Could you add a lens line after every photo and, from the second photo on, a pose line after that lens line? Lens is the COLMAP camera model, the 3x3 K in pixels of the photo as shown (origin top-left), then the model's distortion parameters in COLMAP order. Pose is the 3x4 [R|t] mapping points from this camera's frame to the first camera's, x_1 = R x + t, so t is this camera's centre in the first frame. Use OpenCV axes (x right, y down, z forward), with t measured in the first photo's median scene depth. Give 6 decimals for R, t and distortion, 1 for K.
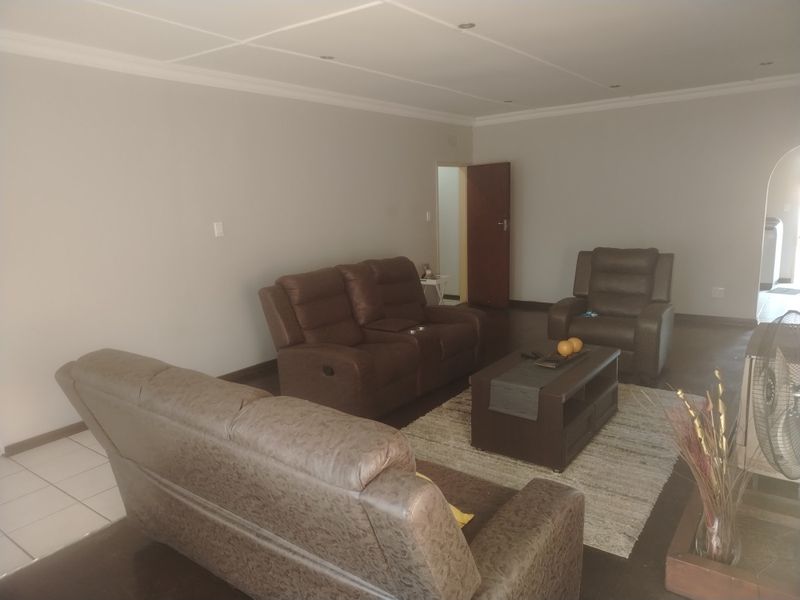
lens RADIAL K [[563.2, 0, 397.4], [0, 563.2, 301.6], [0, 0, 1]] dist [0.031630, -0.008956]
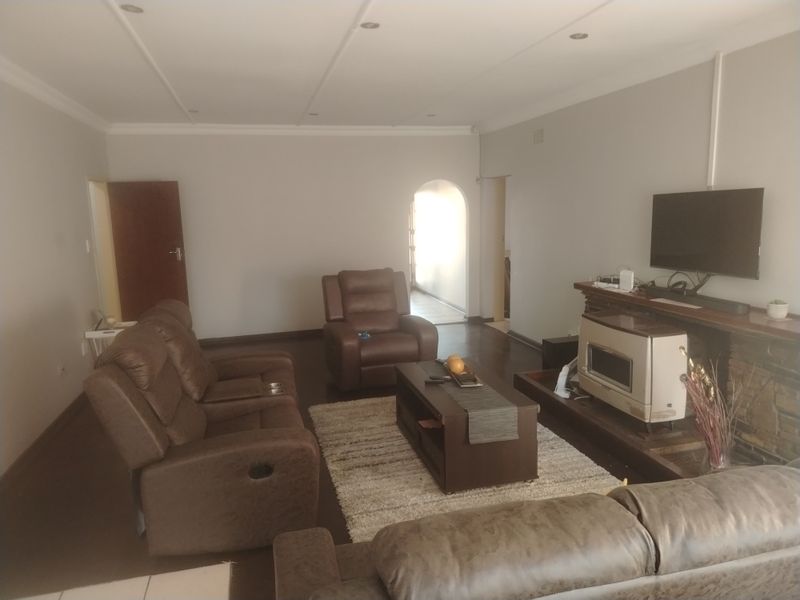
lens RADIAL K [[563.2, 0, 400.6], [0, 563.2, 298.4], [0, 0, 1]] dist [0.031630, -0.008956]
pose [[0.618767, -0.104451, 0.778599, -0.370060], [0.147200, 0.988982, 0.015692, -0.047258], [-0.771660, 0.104901, 0.627325, 0.295684]]
